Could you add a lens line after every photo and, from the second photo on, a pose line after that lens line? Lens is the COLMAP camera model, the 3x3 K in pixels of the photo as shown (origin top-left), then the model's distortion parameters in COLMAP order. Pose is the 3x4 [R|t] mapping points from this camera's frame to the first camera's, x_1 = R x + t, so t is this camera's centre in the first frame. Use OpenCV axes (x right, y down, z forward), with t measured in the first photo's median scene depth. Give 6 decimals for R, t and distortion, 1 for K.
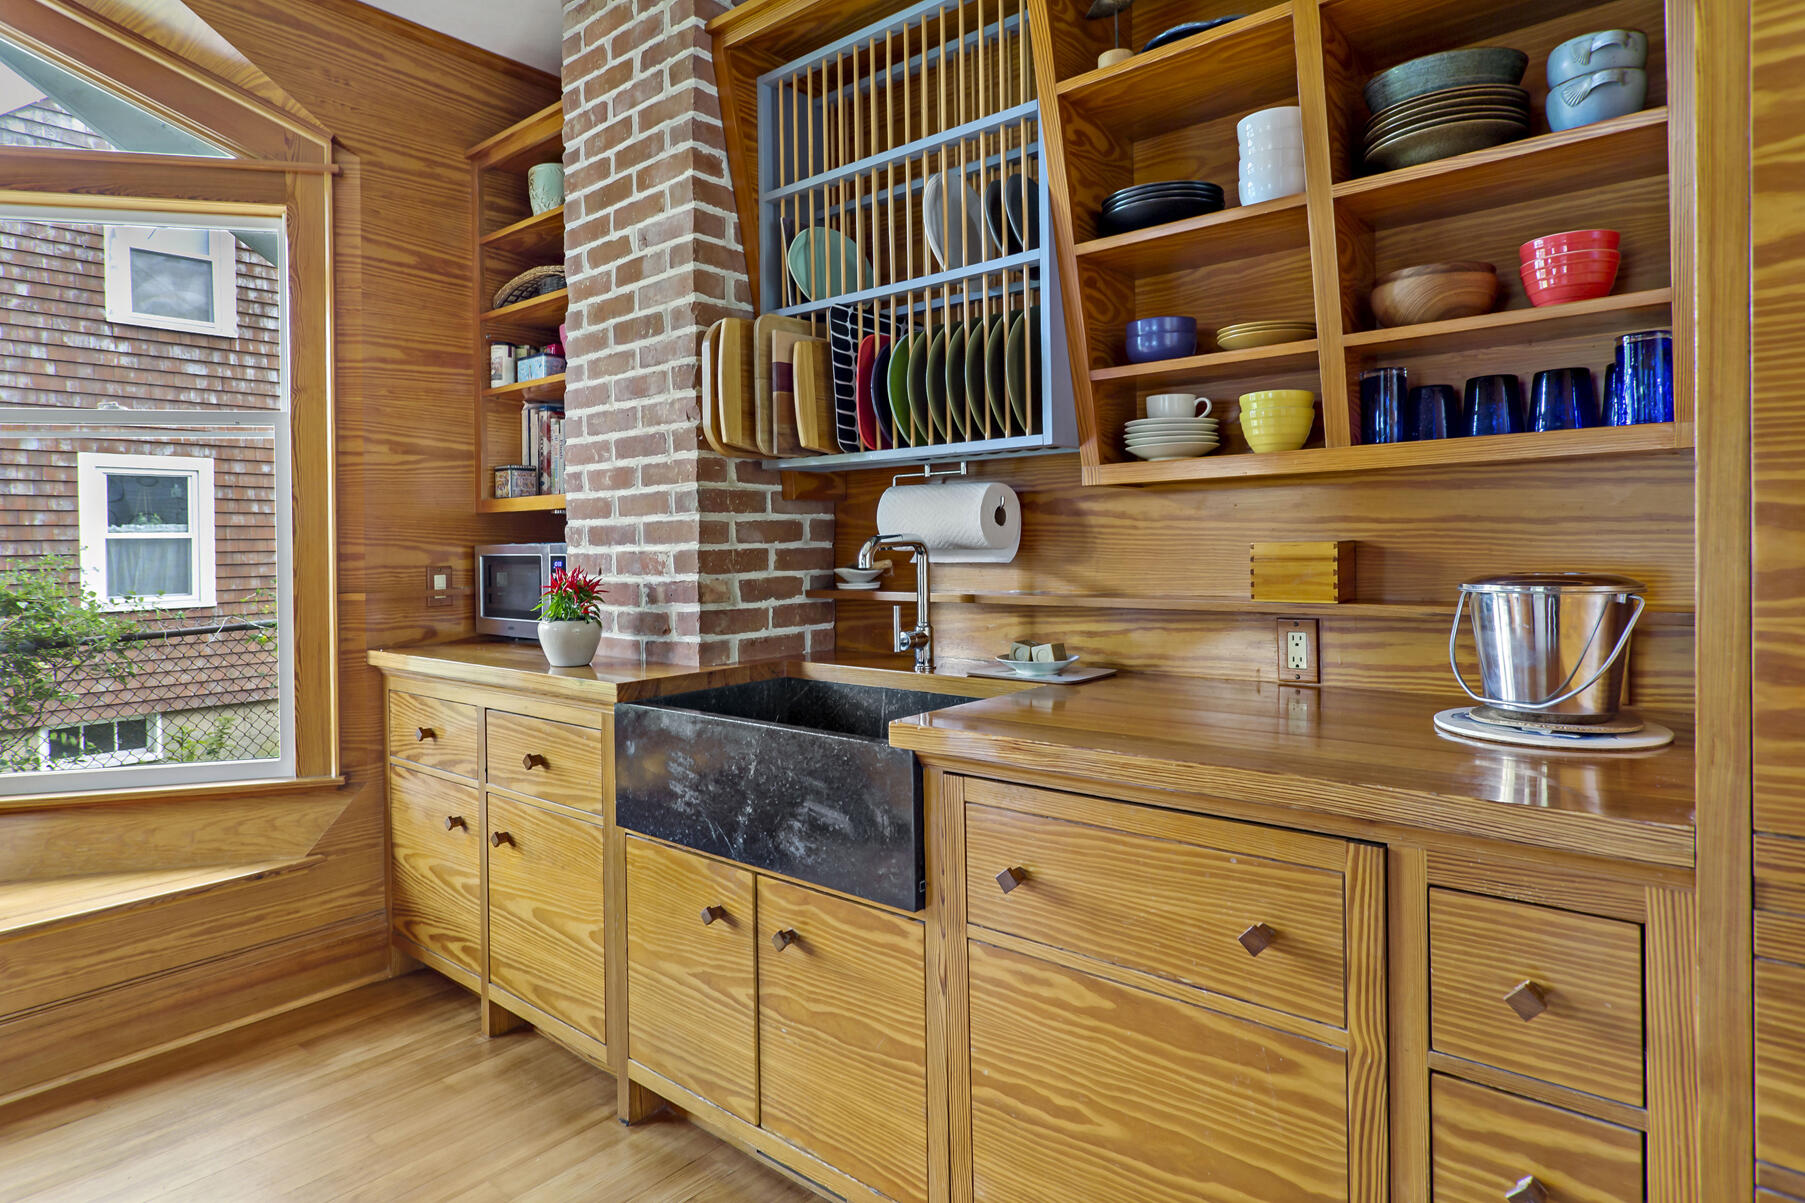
lens RADIAL K [[996.3, 0, 881.5], [0, 996.3, 550.9], [0, 0, 1]] dist [-0.001628, -0.000908]
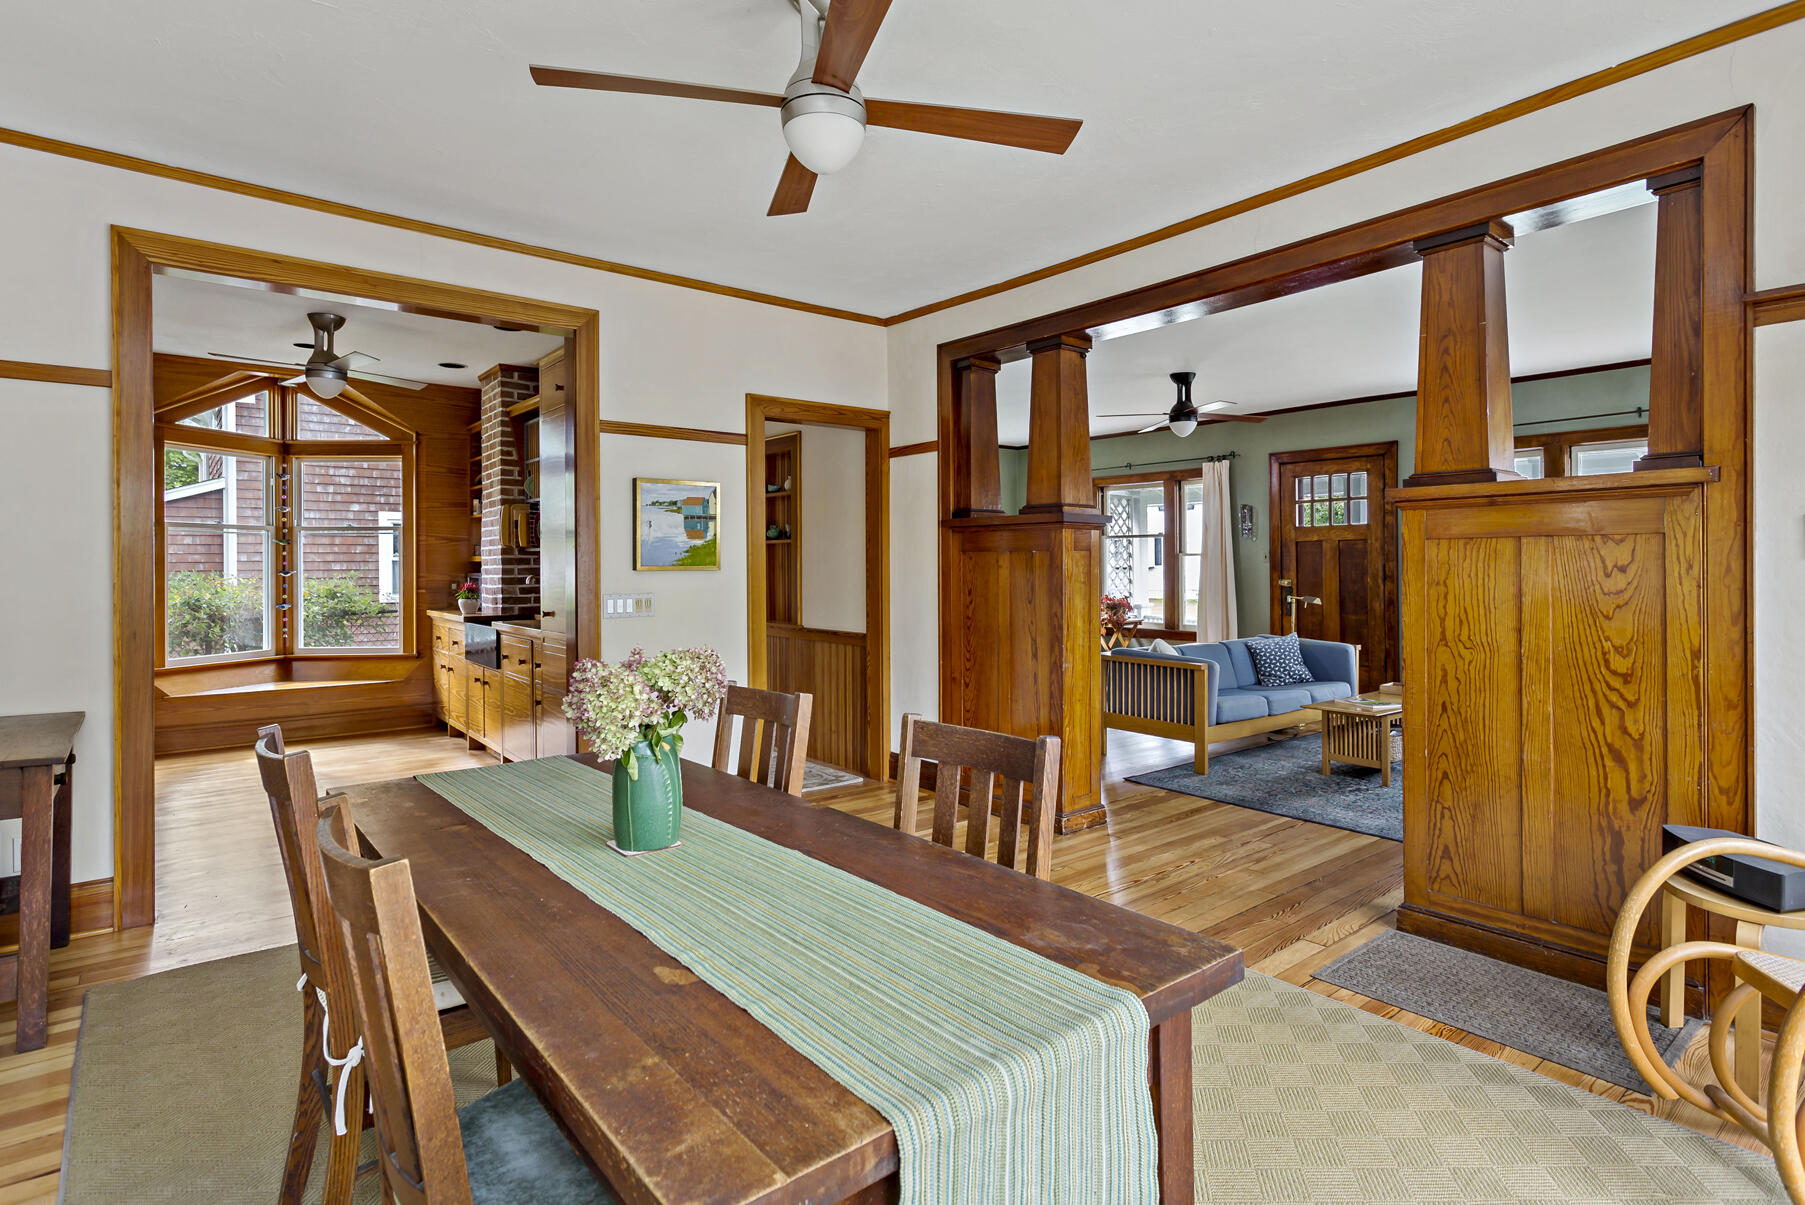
lens RADIAL K [[891.3, 0, 895.3], [0, 891.3, 582.2], [0, 0, 1]] dist [0.001801, 0.000094]
pose [[0.981937, 0.016721, -0.188467, 1.289983], [-0.013785, 0.999763, 0.016877, -0.041285], [0.188704, -0.013974, 0.981935, -1.260477]]
